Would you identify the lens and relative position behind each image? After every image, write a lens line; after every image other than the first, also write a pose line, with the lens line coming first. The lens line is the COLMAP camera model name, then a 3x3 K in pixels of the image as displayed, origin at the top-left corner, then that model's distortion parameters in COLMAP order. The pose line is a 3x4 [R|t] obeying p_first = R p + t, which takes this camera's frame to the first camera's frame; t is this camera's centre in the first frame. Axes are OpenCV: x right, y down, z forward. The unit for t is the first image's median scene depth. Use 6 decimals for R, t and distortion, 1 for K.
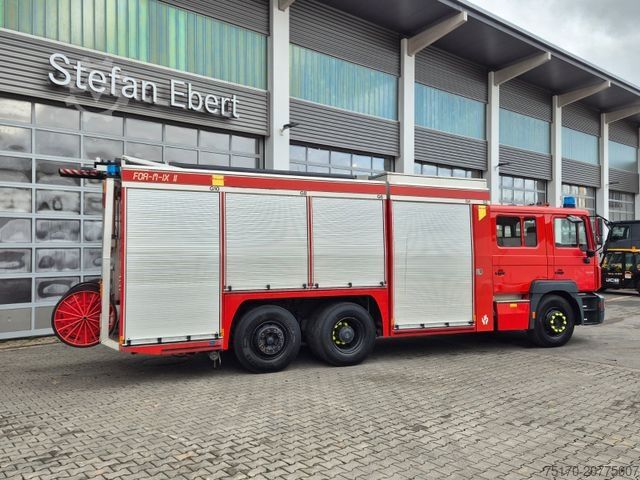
lens RADIAL K [[512.7, 0, 319.3], [0, 512.7, 238.5], [0, 0, 1]] dist [0.068100, -0.044464]
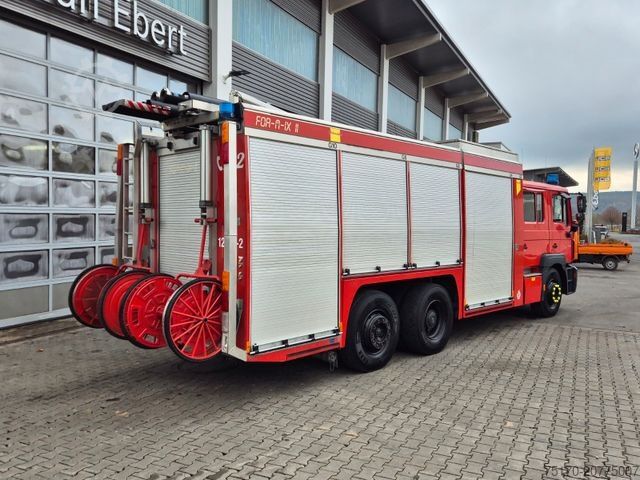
lens RADIAL K [[512.7, 0, 317.6], [0, 512.7, 236.7], [0, 0, 1]] dist [0.068100, -0.044464]
pose [[0.925839, 0.002495, 0.377909, -0.487676], [-0.026114, 0.998010, 0.057389, -0.002600], [-0.377014, -0.063002, 0.924062, 0.261717]]
